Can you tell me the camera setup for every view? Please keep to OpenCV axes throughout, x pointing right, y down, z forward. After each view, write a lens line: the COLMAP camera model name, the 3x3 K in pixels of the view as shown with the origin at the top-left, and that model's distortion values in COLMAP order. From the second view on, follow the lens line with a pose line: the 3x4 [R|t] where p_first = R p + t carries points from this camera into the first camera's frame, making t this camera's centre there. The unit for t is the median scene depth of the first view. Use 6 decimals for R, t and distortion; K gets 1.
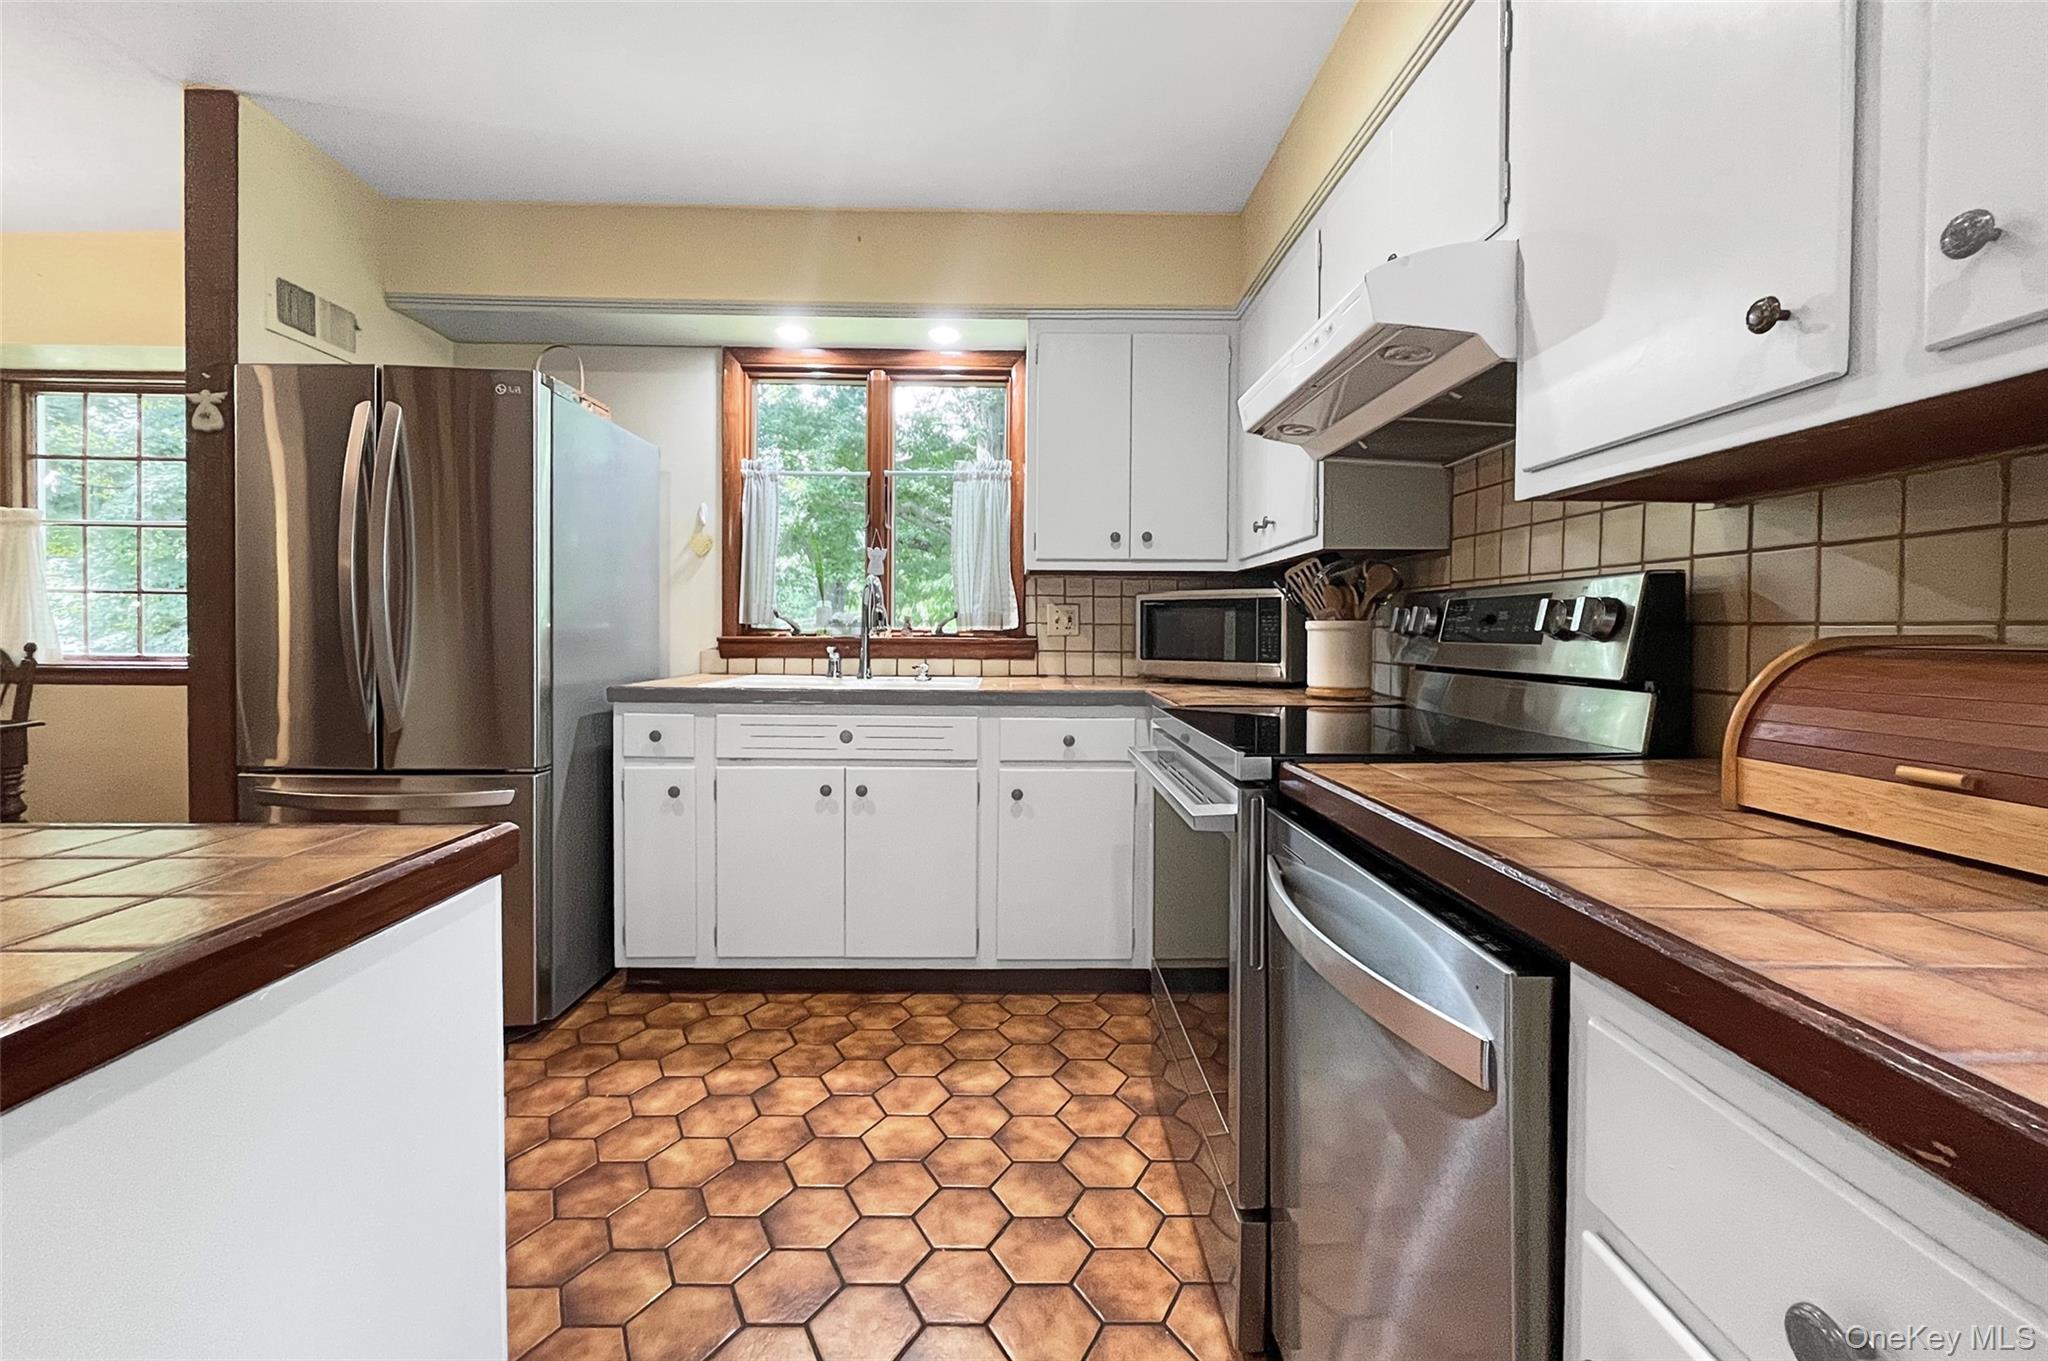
lens RADIAL K [[856.4, 0, 1019.1], [0, 856.4, 672.5], [0, 0, 1]] dist [-0.001544, 0.000215]
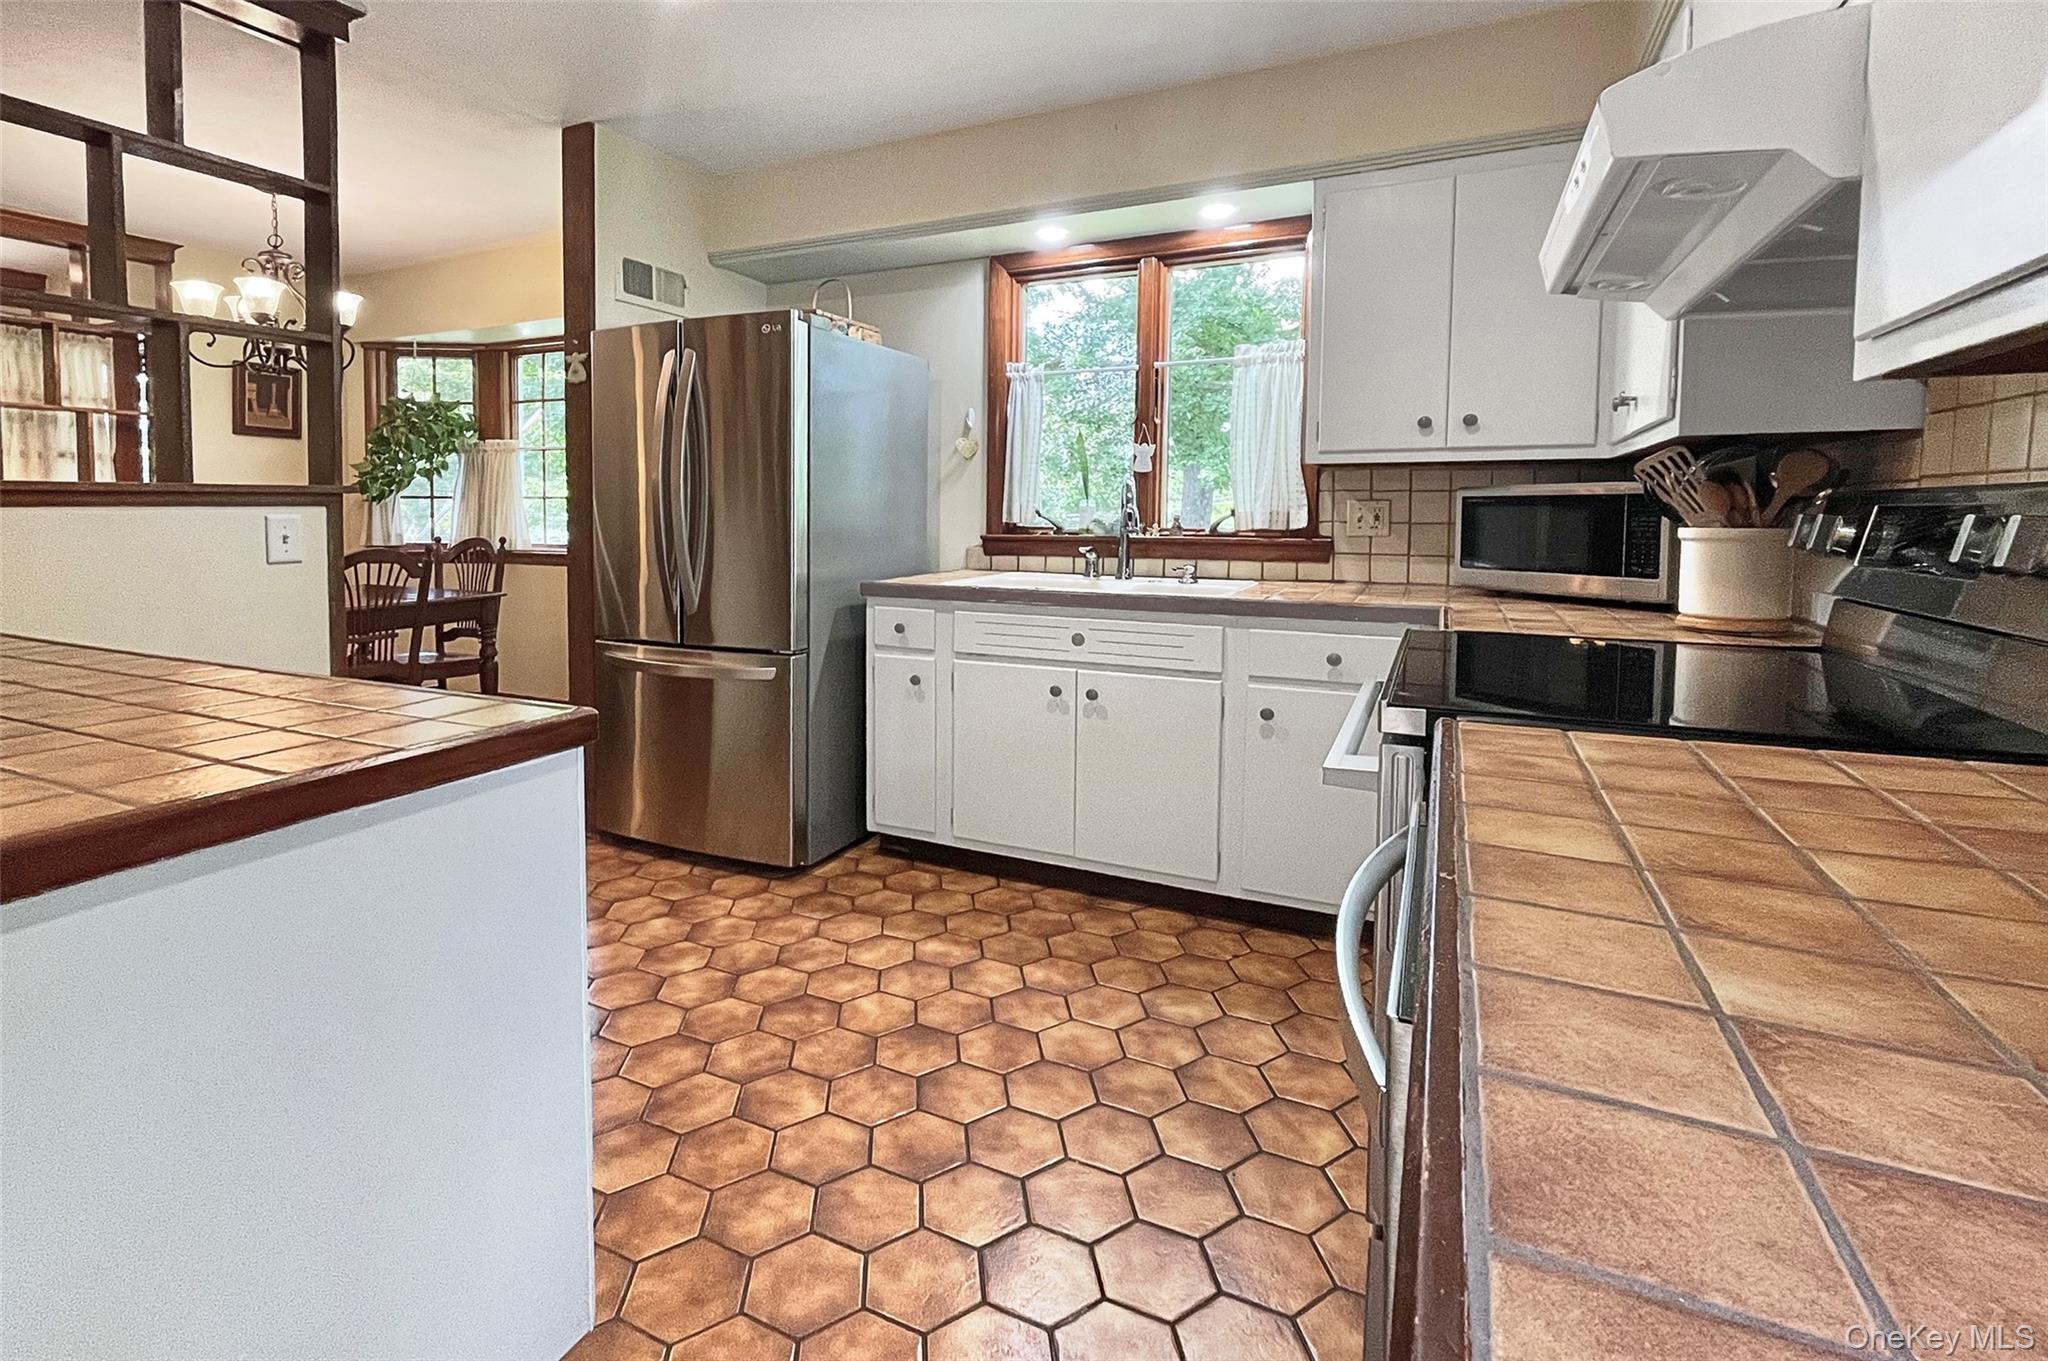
lens RADIAL K [[909.1, 0, 1018.5], [0, 909.1, 581.0], [0, 0, 1]] dist [-0.001480, -0.000041]
pose [[0.896924, 0.041507, -0.440232, 0.215357], [-0.028440, 0.998938, 0.036242, -0.031944], [0.441269, -0.019987, 0.897152, 0.019743]]
